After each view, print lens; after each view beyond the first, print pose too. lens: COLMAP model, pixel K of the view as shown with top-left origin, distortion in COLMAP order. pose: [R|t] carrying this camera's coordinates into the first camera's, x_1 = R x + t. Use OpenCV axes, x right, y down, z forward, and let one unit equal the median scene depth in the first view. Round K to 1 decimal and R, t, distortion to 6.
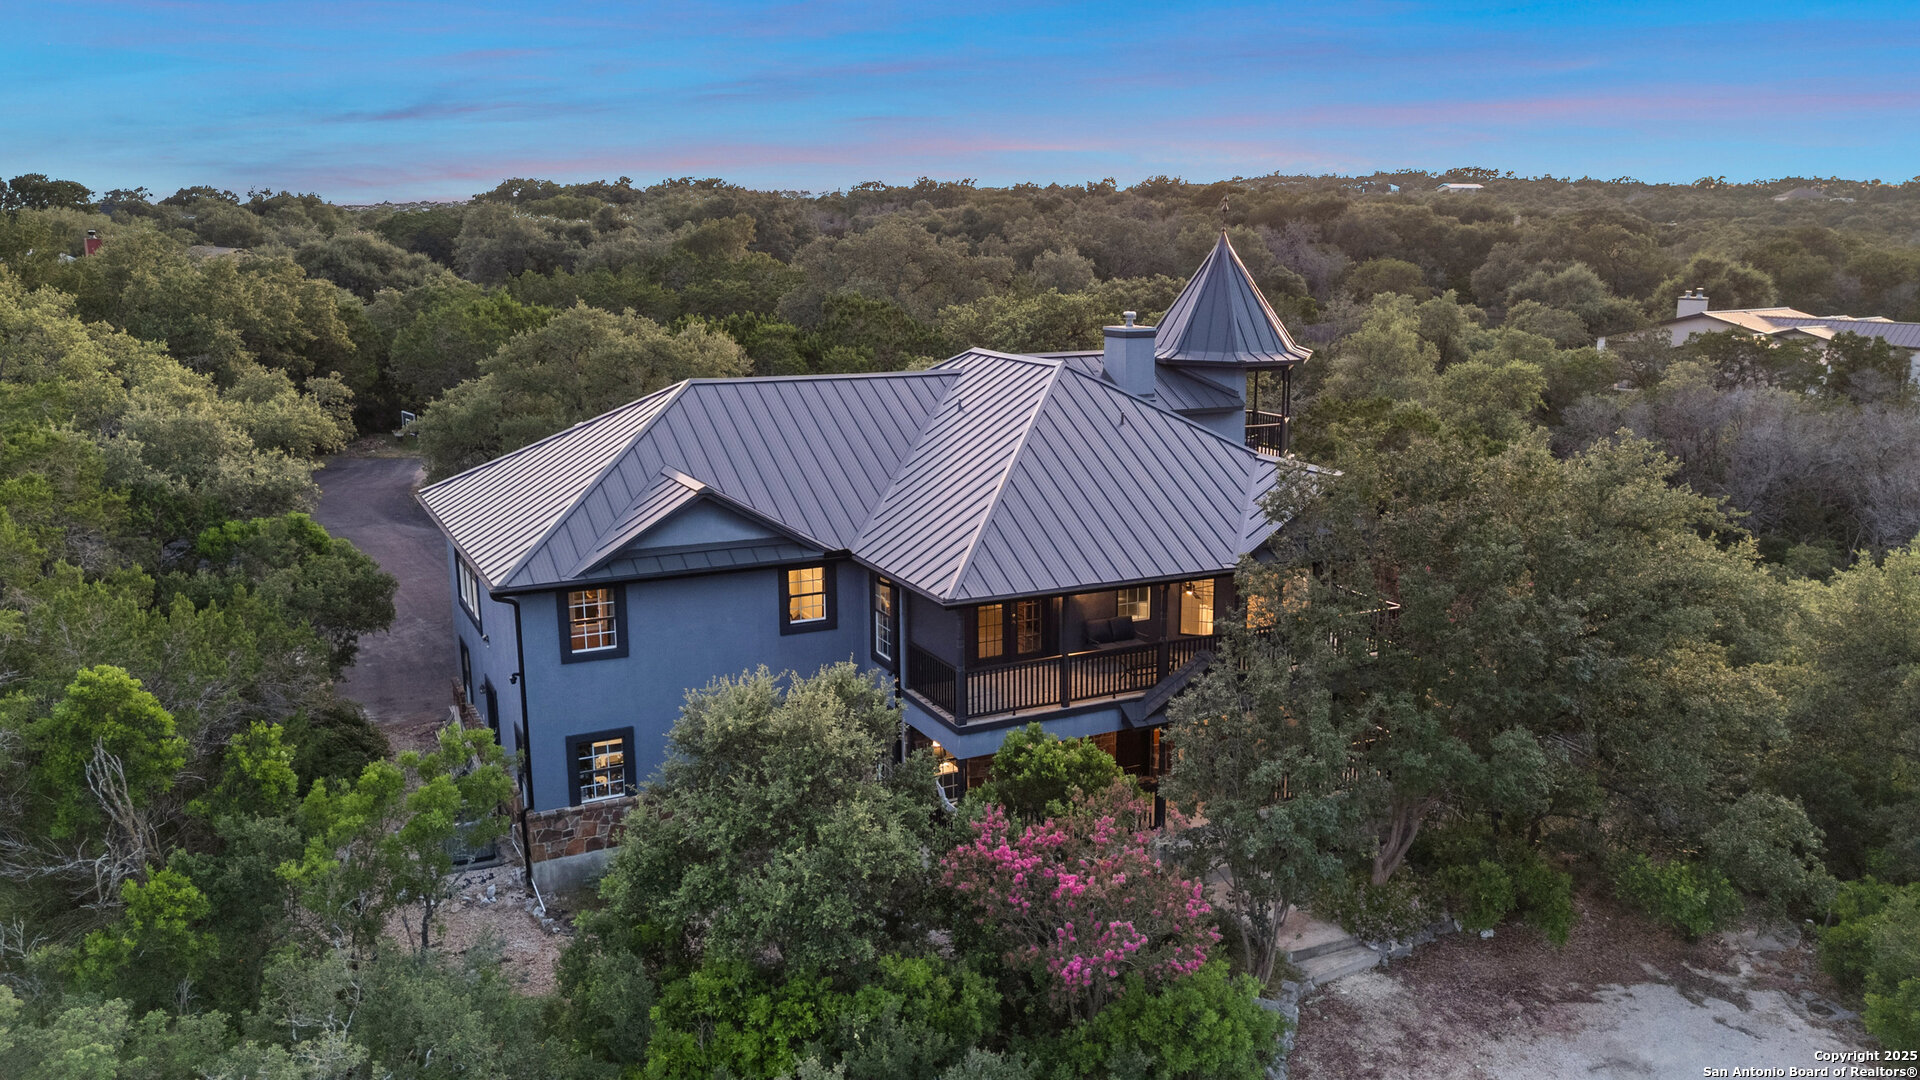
lens RADIAL K [[1389.5, 0, 960.0], [0, 1389.5, 540.0], [0, 0, 1]] dist [0.064849, -0.068940]
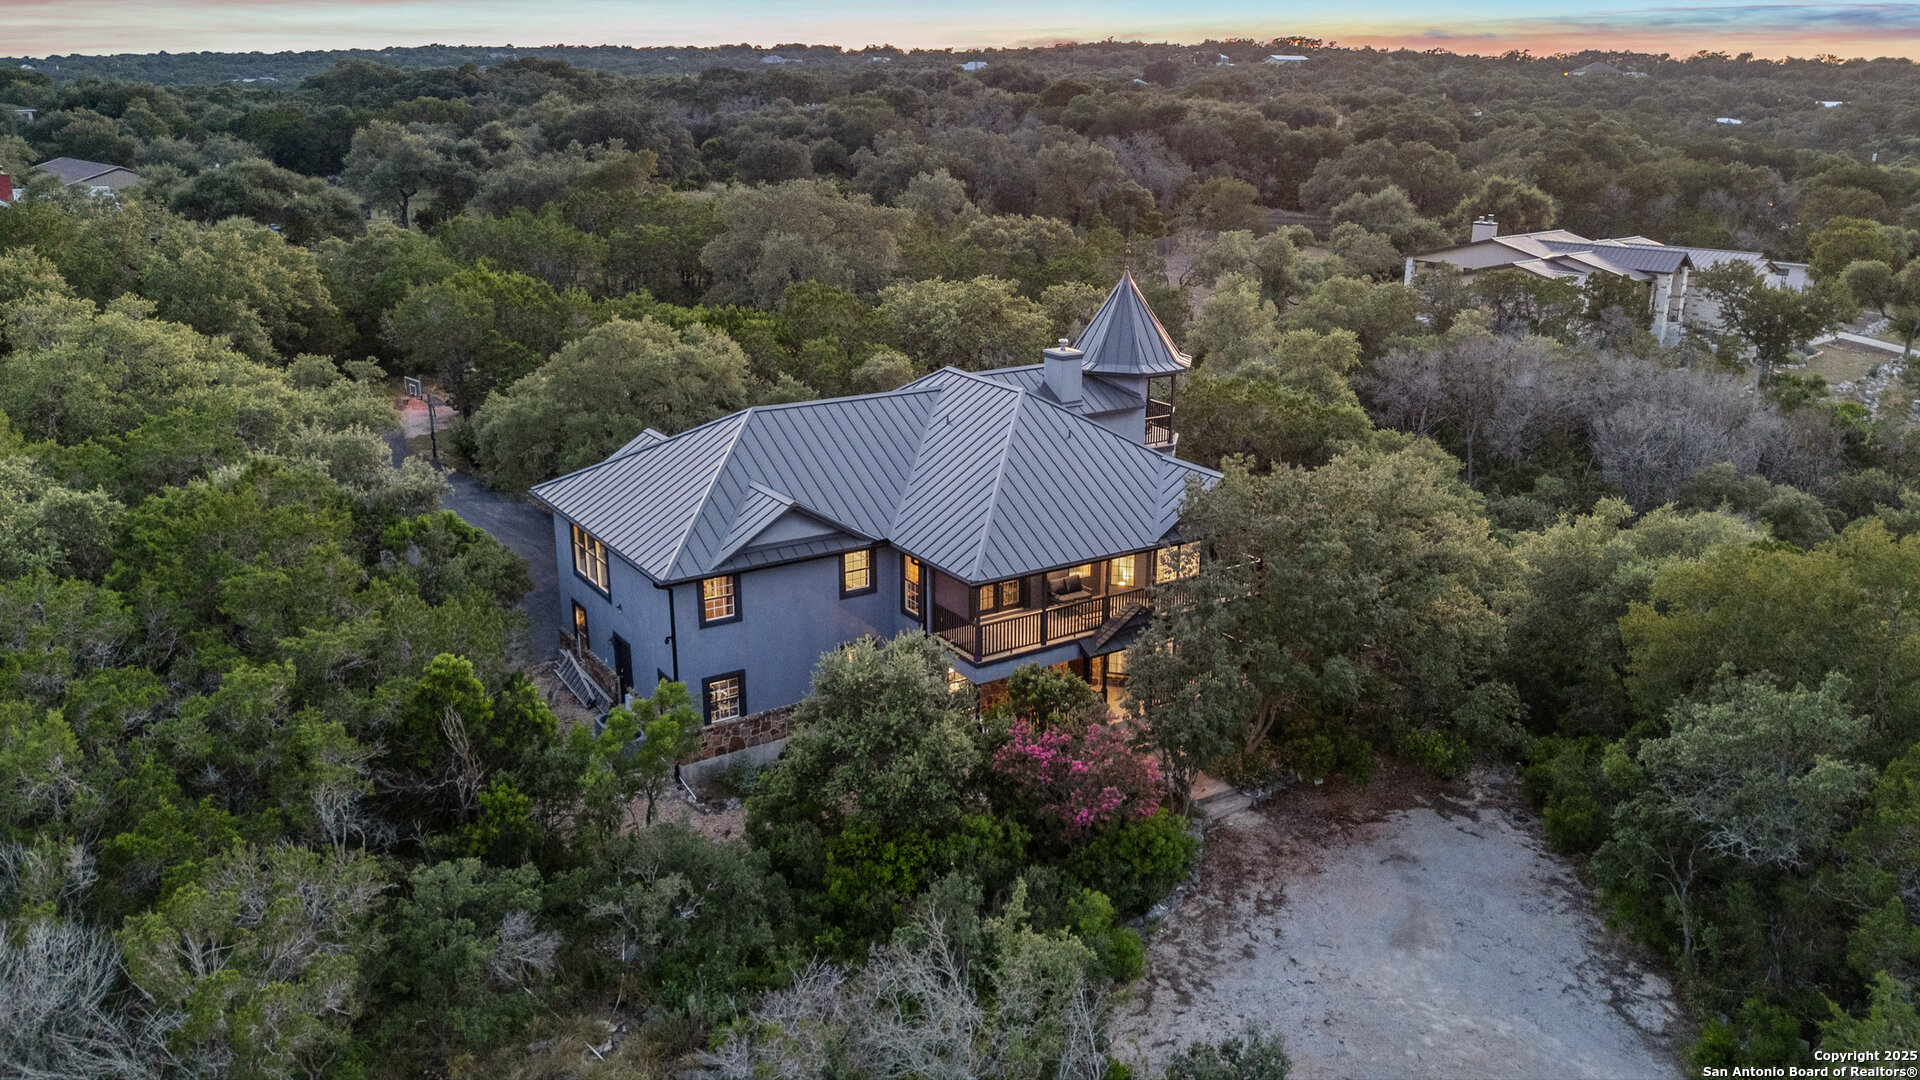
lens RADIAL K [[1462.5, 0, 949.5], [0, 1462.5, 492.6], [0, 0, 1]] dist [0.071826, -0.119601]
pose [[0.992625, -0.025391, 0.118536, -0.201613], [0.016895, 0.997252, 0.072133, -0.152865], [-0.120042, -0.069598, 0.990326, -0.505769]]
